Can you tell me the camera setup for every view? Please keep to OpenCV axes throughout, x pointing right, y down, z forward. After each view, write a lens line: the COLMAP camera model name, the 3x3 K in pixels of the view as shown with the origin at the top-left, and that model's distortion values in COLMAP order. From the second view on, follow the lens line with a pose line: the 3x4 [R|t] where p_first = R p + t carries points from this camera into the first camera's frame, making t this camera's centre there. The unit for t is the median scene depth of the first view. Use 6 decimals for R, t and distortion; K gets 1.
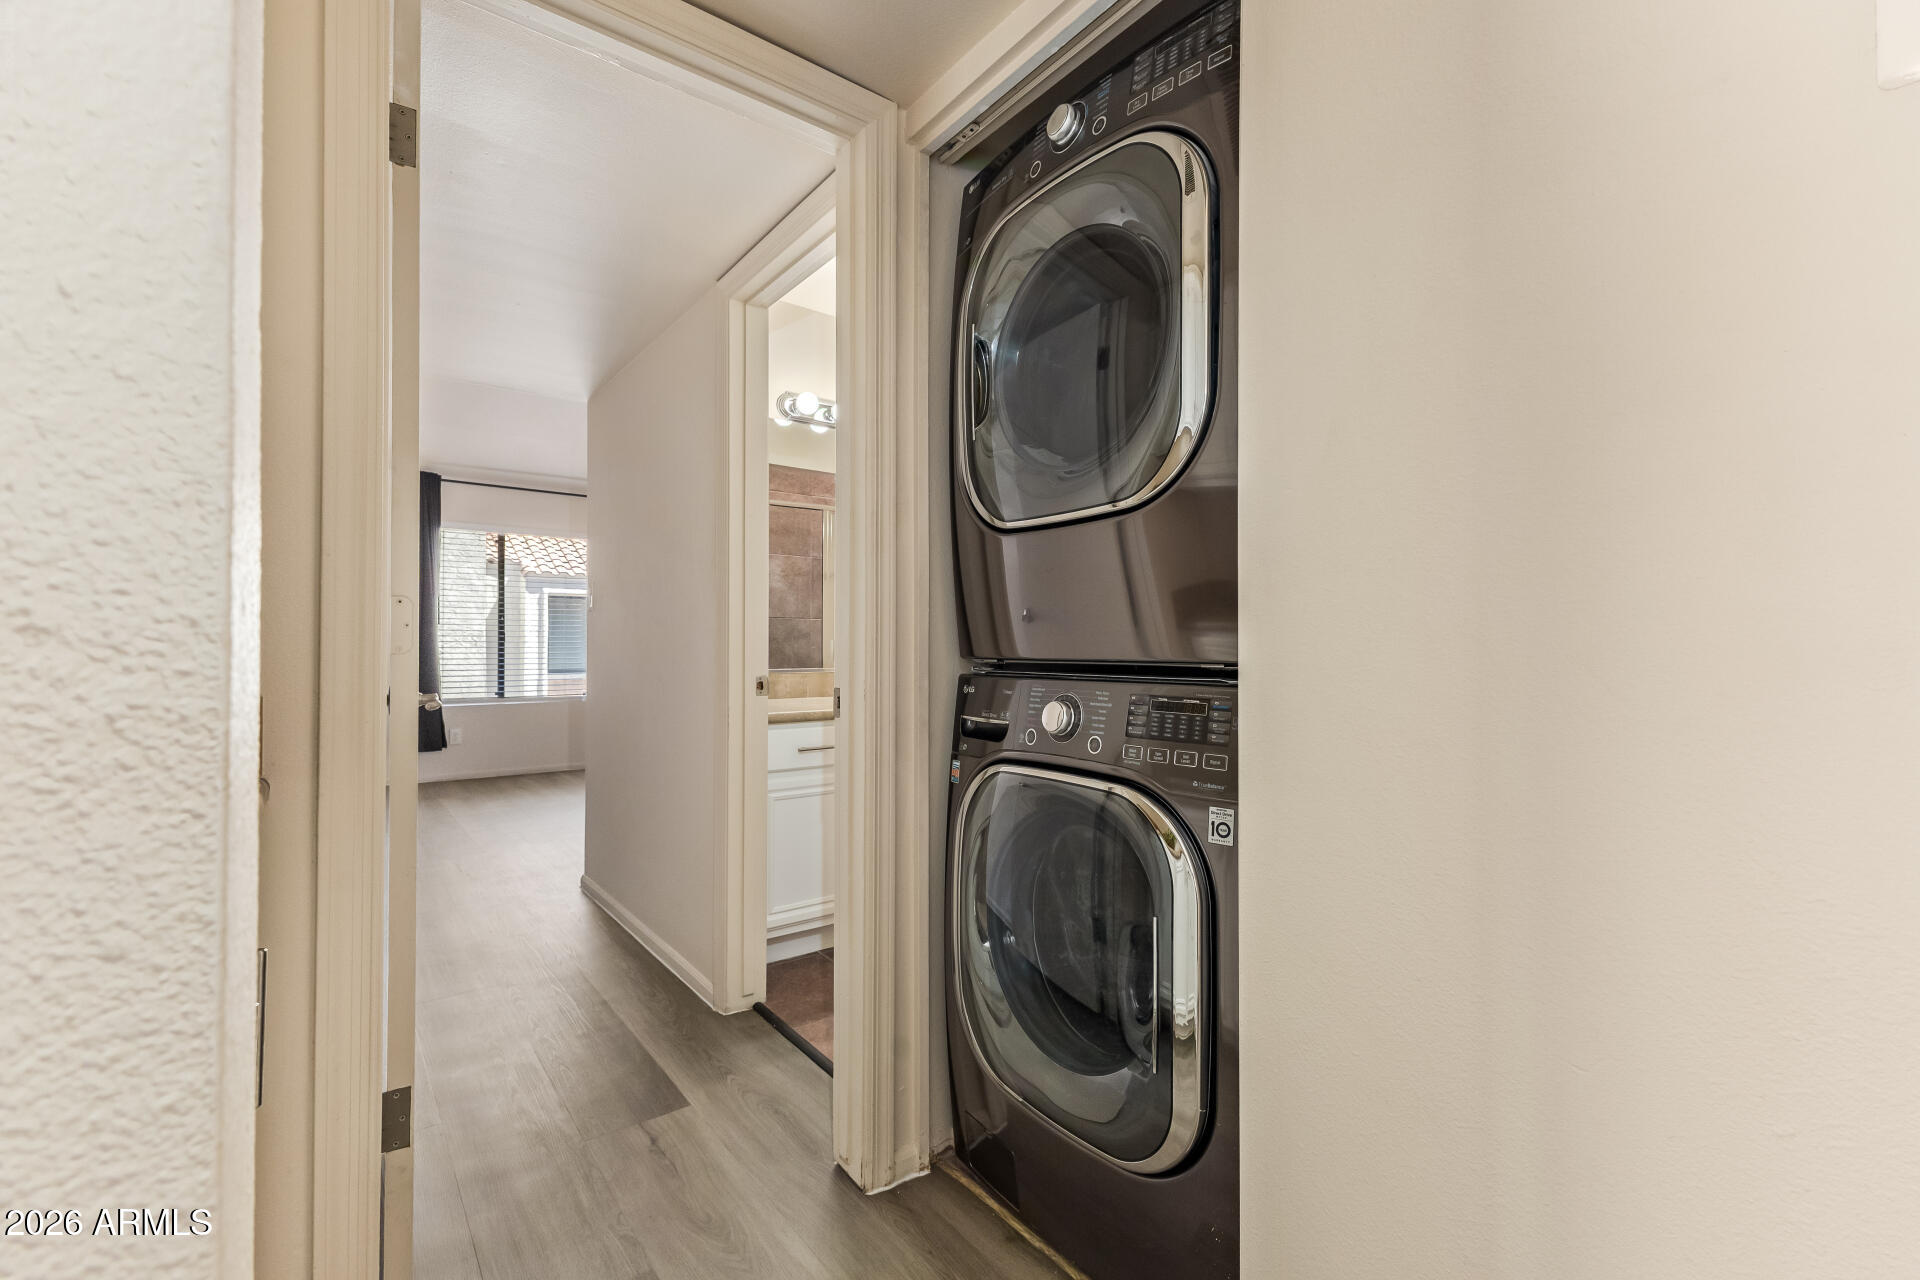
lens RADIAL K [[830.6, 0, 963.7], [0, 830.6, 637.3], [0, 0, 1]] dist [0.012561, -0.005558]
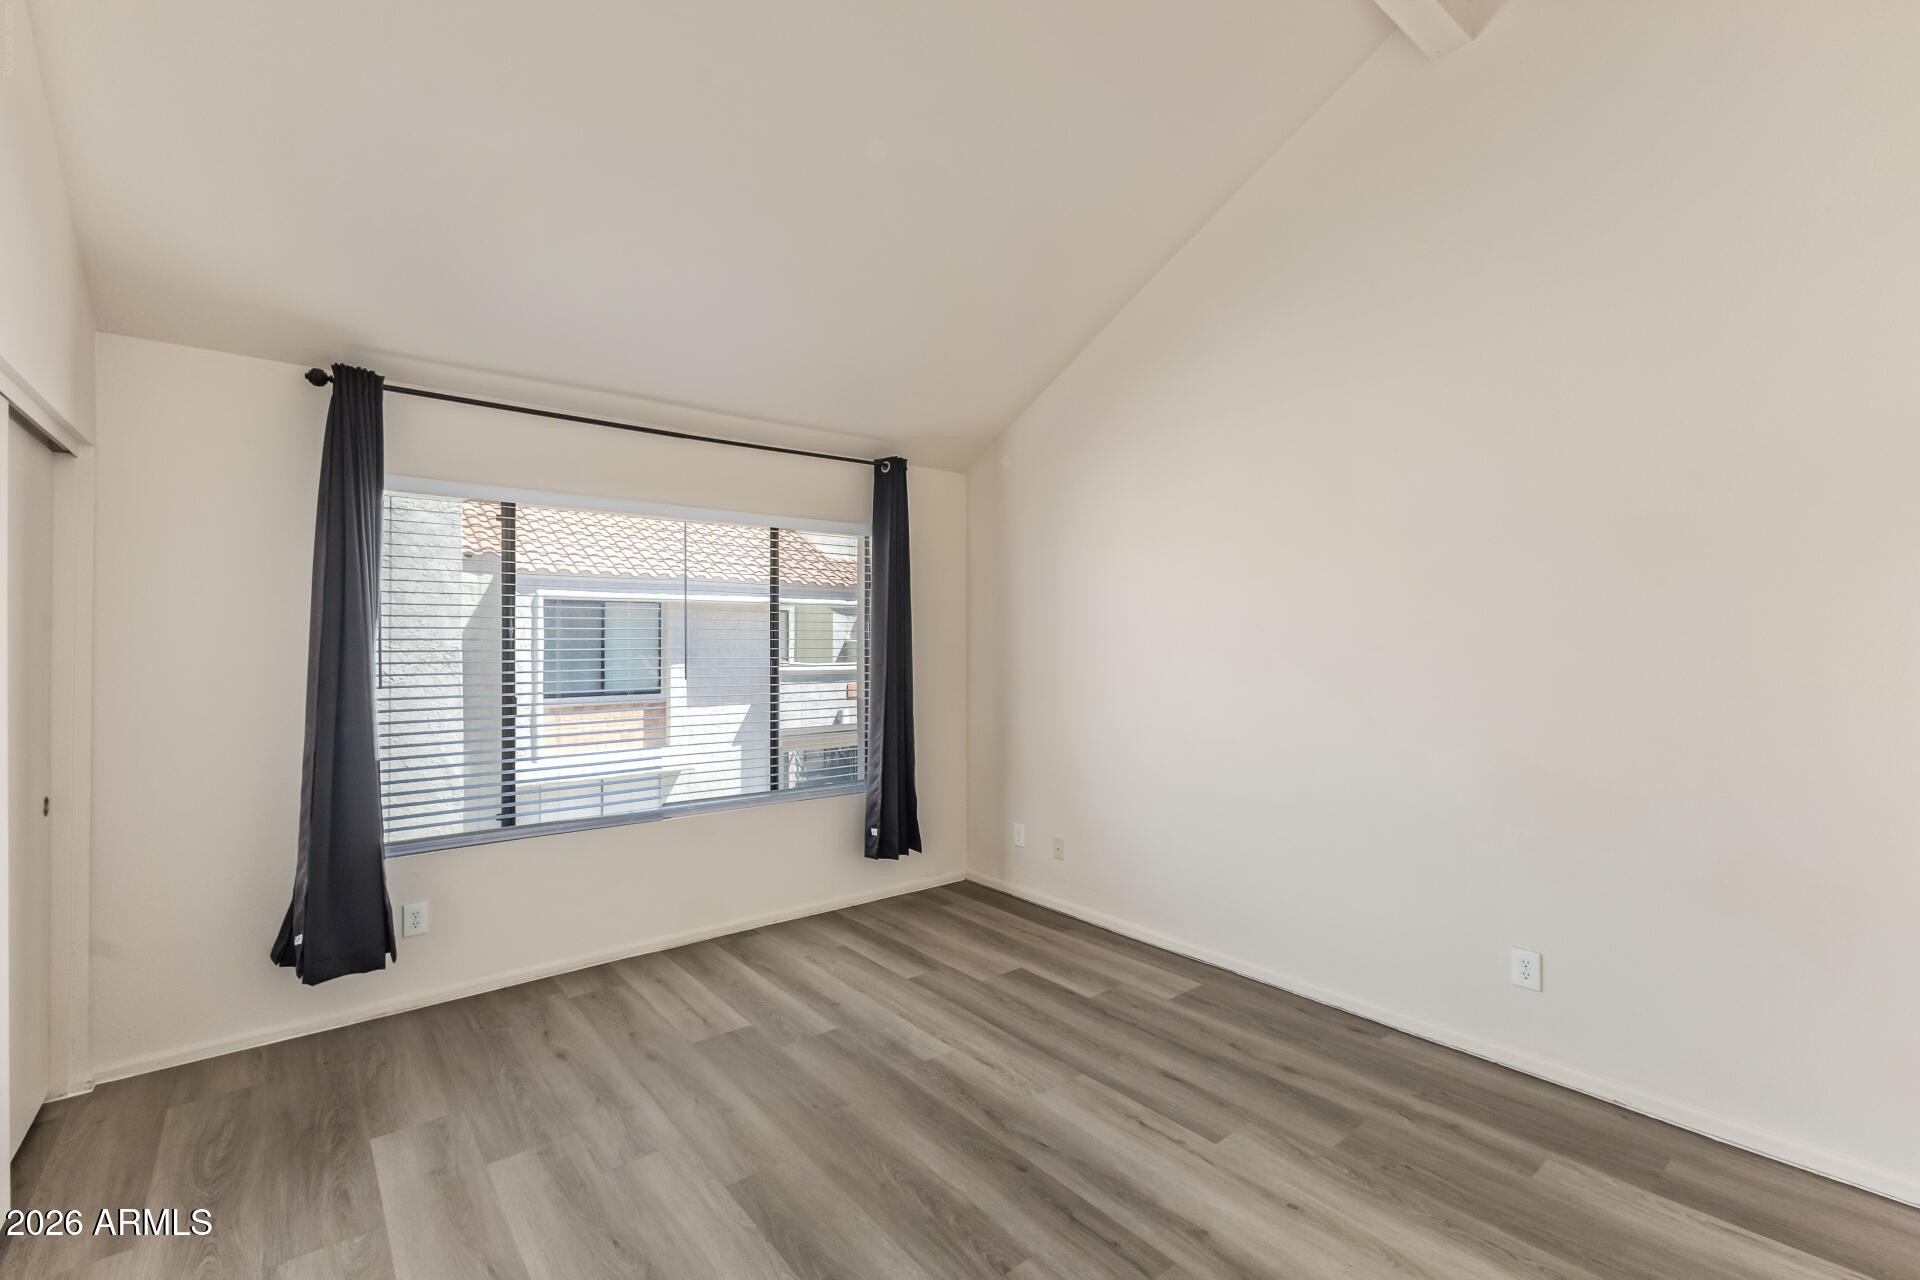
lens RADIAL K [[830.6, 0, 963.7], [0, 830.6, 637.3], [0, 0, 1]] dist [0.012561, -0.005558]
pose [[0.999699, -0.000925, 0.024515, -0.269431], [0.000741, 0.999972, 0.007497, -0.043080], [-0.024521, -0.007477, 0.999671, 0.451195]]
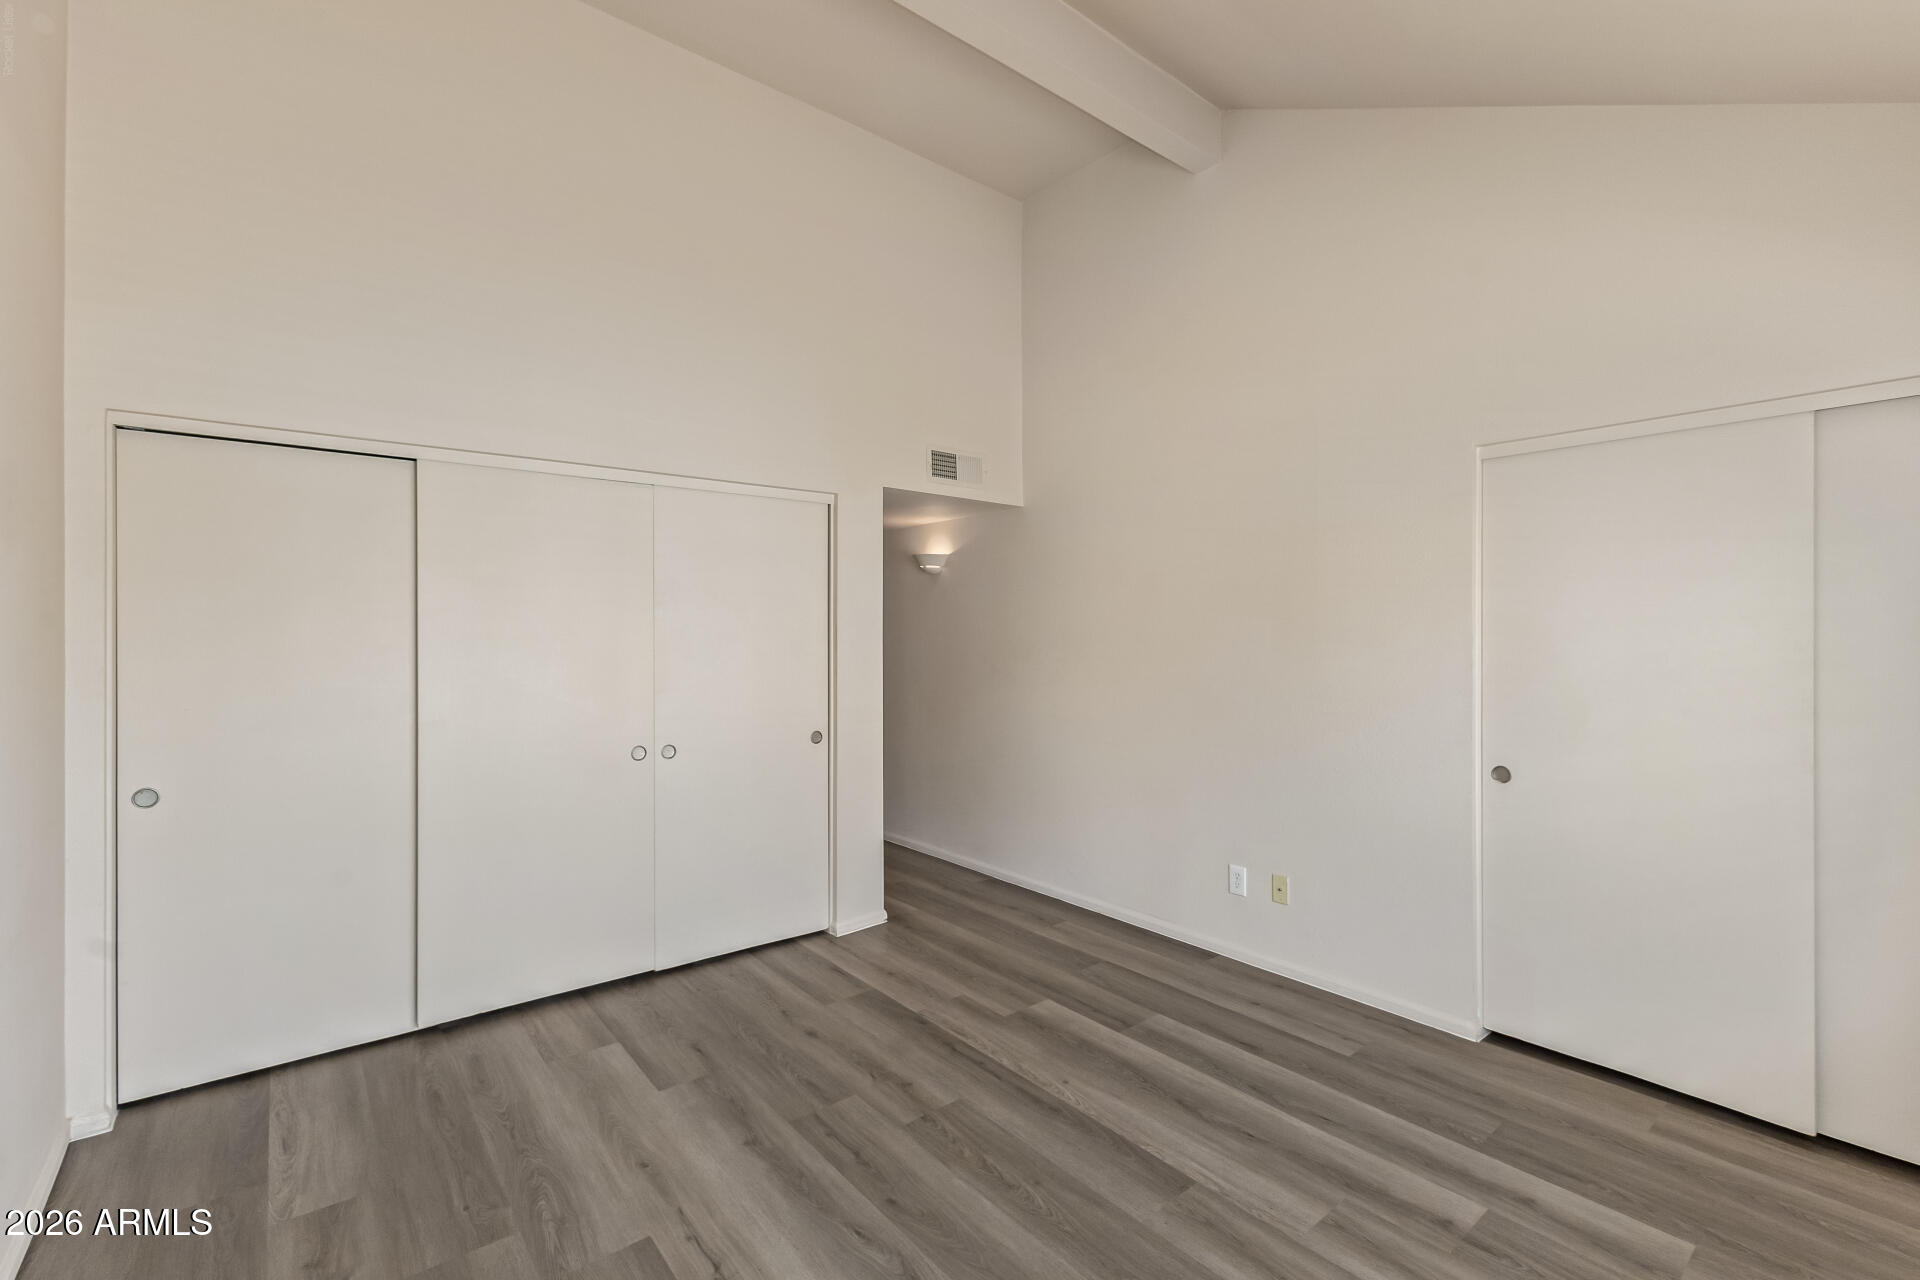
lens RADIAL K [[826.0, 0, 956.2], [0, 826.0, 645.0], [0, 0, 1]] dist [0.005890, -0.000562]
pose [[-0.999895, 0.003405, -0.014080, -0.258292], [0.003419, 0.999994, -0.000932, -0.032299], [0.014076, -0.000980, -0.999900, 1.088029]]
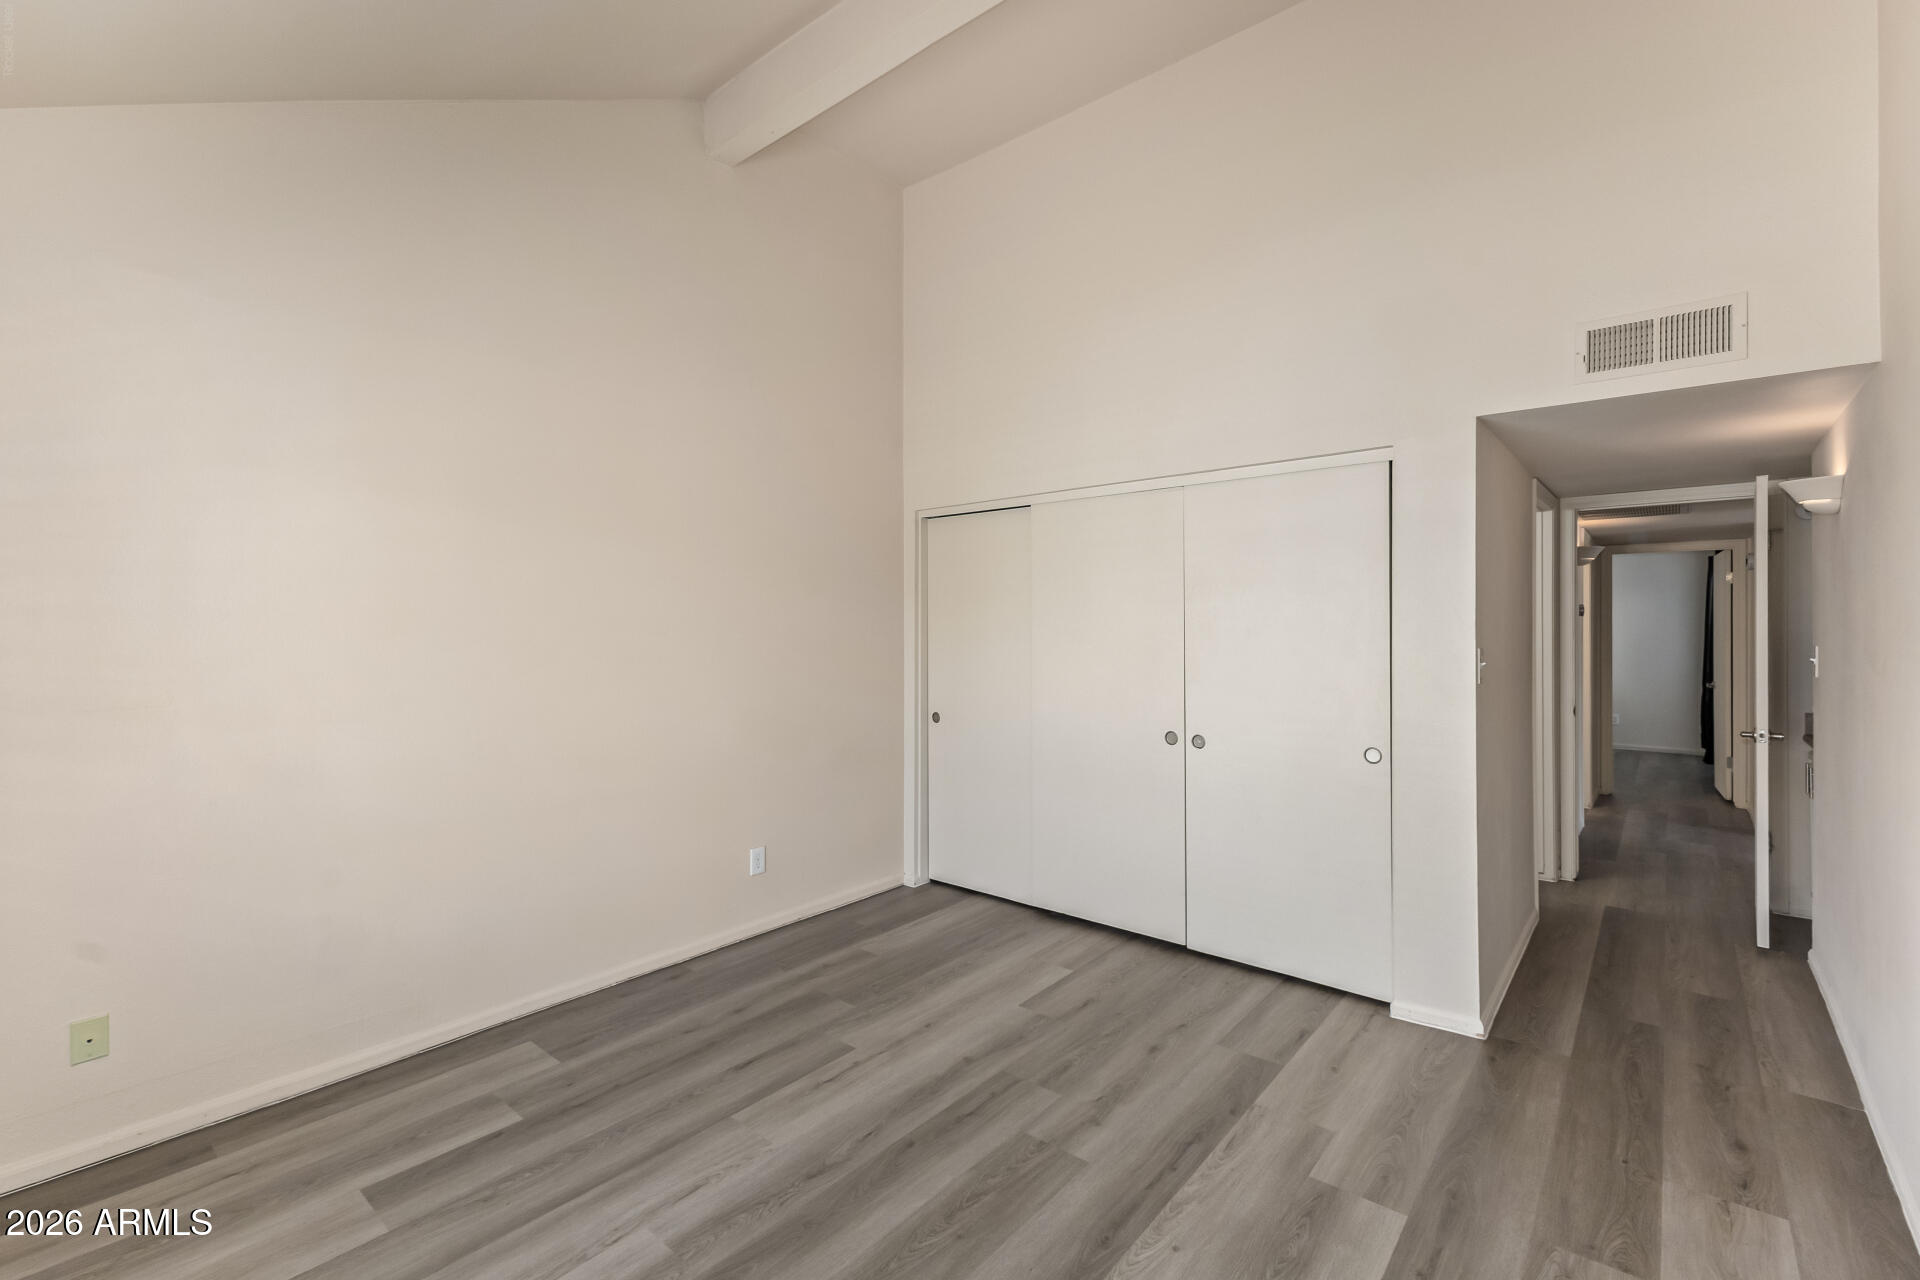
lens RADIAL K [[830.6, 0, 963.7], [0, 830.6, 637.3], [0, 0, 1]] dist [0.012561, -0.005558]
pose [[-0.206789, -0.008487, 0.978349, -0.572316], [-0.007861, 0.999945, 0.007013, -0.036366], [-0.978354, -0.006240, -0.206844, 0.832861]]
